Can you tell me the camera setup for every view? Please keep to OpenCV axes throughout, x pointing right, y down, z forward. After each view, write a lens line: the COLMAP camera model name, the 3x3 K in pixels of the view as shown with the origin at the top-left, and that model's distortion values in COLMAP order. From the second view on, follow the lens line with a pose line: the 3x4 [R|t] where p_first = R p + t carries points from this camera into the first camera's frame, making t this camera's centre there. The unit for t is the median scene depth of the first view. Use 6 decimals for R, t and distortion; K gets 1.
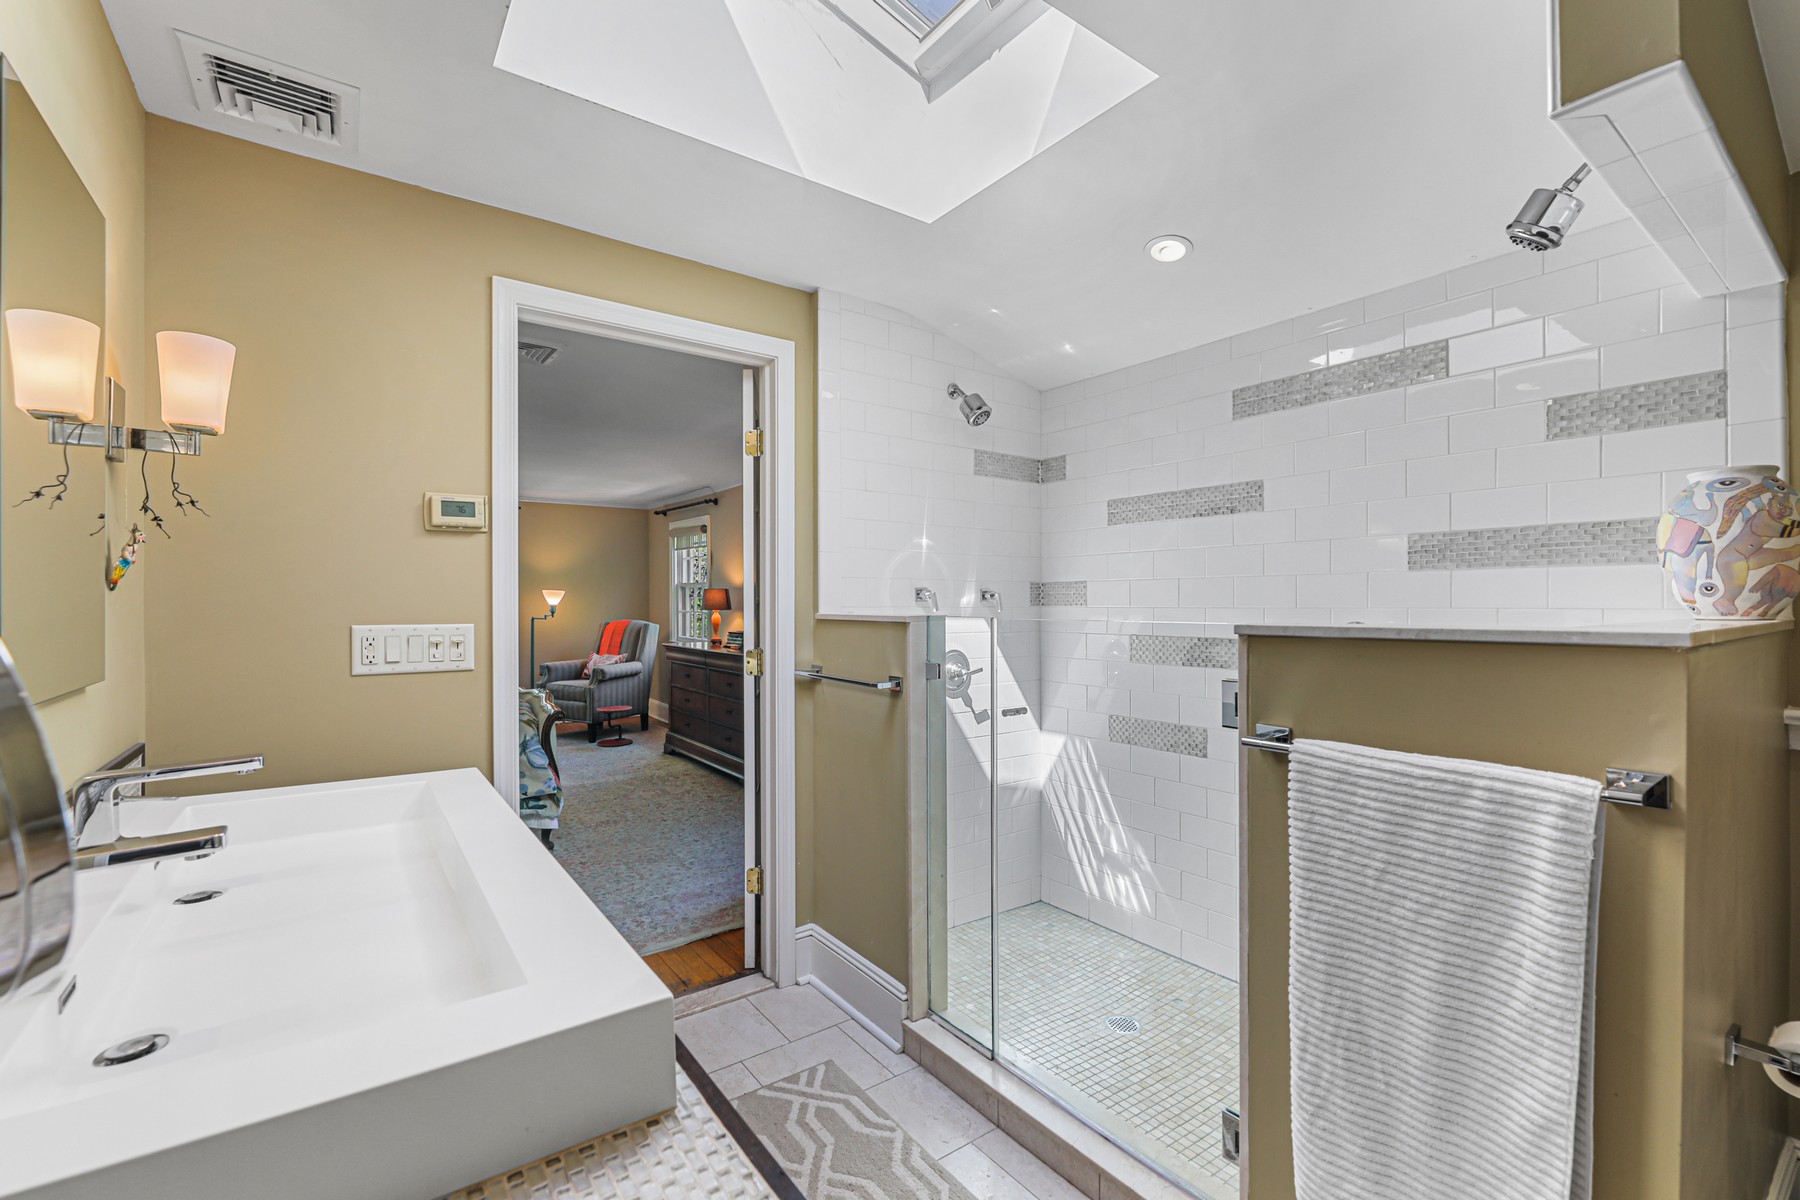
lens RADIAL K [[776.4, 0, 900.5], [0, 776.4, 600.8], [0, 0, 1]] dist [-0.000029, -0.000001]
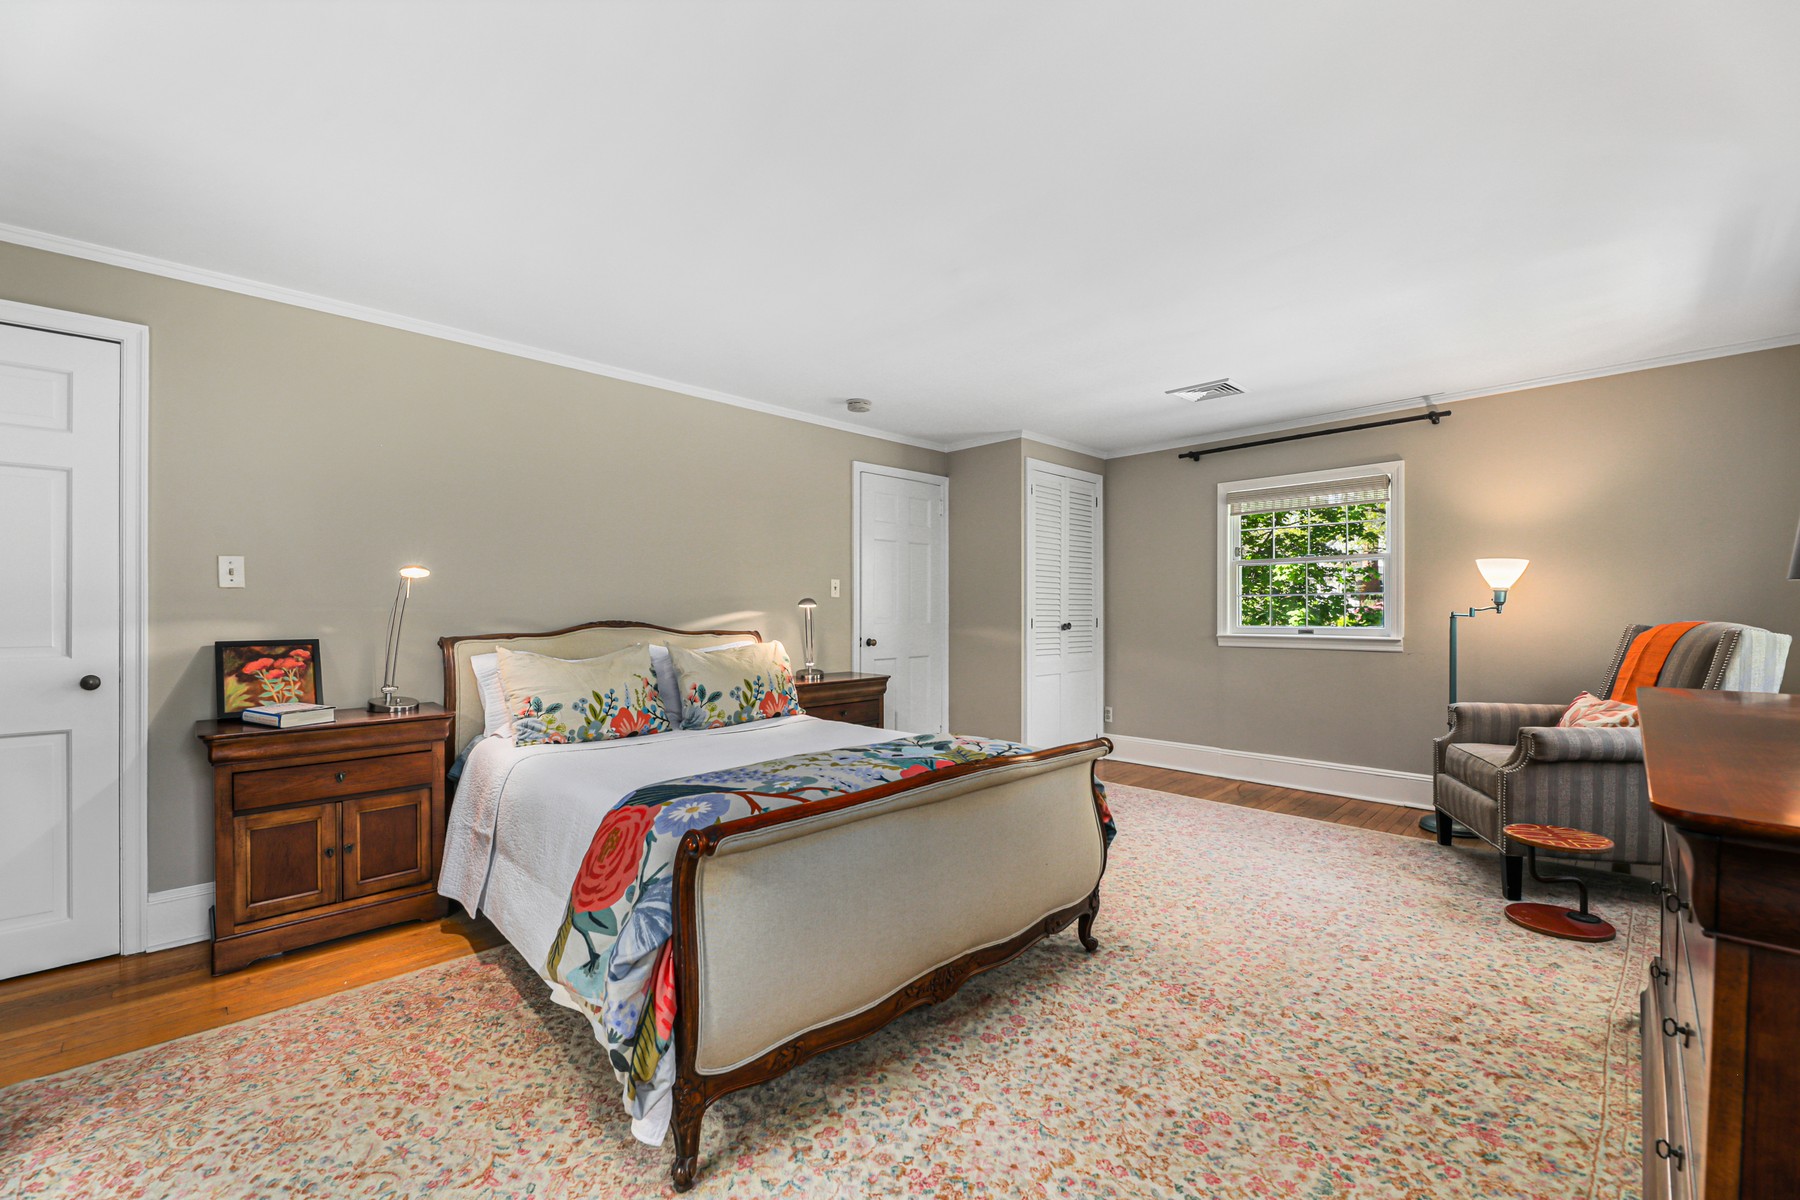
lens RADIAL K [[730.5, 0, 896.0], [0, 730.5, 607.8], [0, 0, 1]] dist [-0.001347, -0.002876]
pose [[0.146935, -0.000143, -0.989146, -0.041980], [0.001426, 0.999999, 0.000067, 0.017931], [0.989145, -0.001421, 0.146935, 0.551255]]
